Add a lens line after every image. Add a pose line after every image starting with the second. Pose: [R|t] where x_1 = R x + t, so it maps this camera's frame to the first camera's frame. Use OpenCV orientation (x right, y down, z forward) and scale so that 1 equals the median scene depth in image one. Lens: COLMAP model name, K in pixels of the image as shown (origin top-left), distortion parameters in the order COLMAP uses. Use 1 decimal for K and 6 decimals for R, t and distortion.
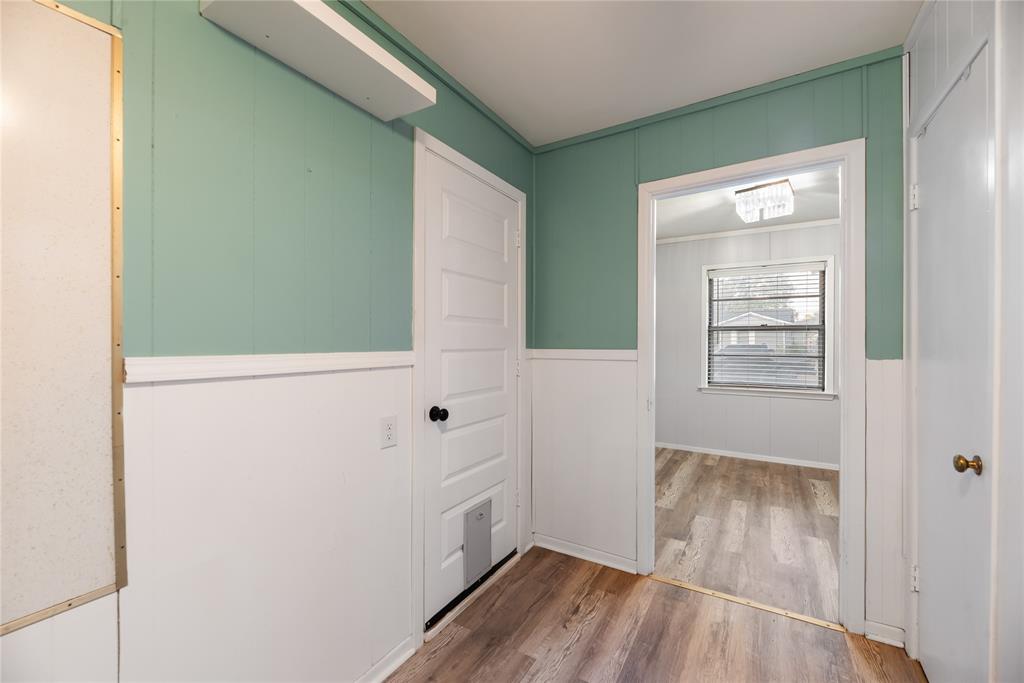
lens RADIAL K [[418.4, 0, 505.0], [0, 418.4, 339.6], [0, 0, 1]] dist [0.002583, 0.000800]
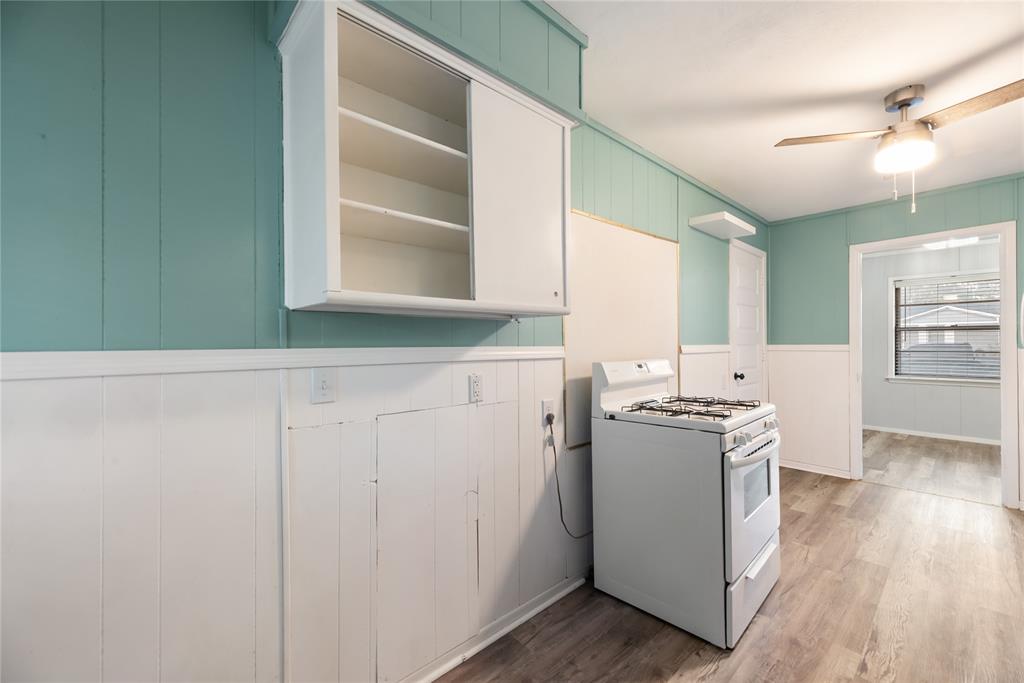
lens RADIAL K [[418.4, 0, 505.6], [0, 418.4, 342.7], [0, 0, 1]] dist [0.002583, 0.000800]
pose [[0.960384, -0.010940, -0.278465, -0.298206], [0.010898, 0.999939, -0.001697, 0.003524], [0.278467, -0.001405, 0.960445, -0.550650]]
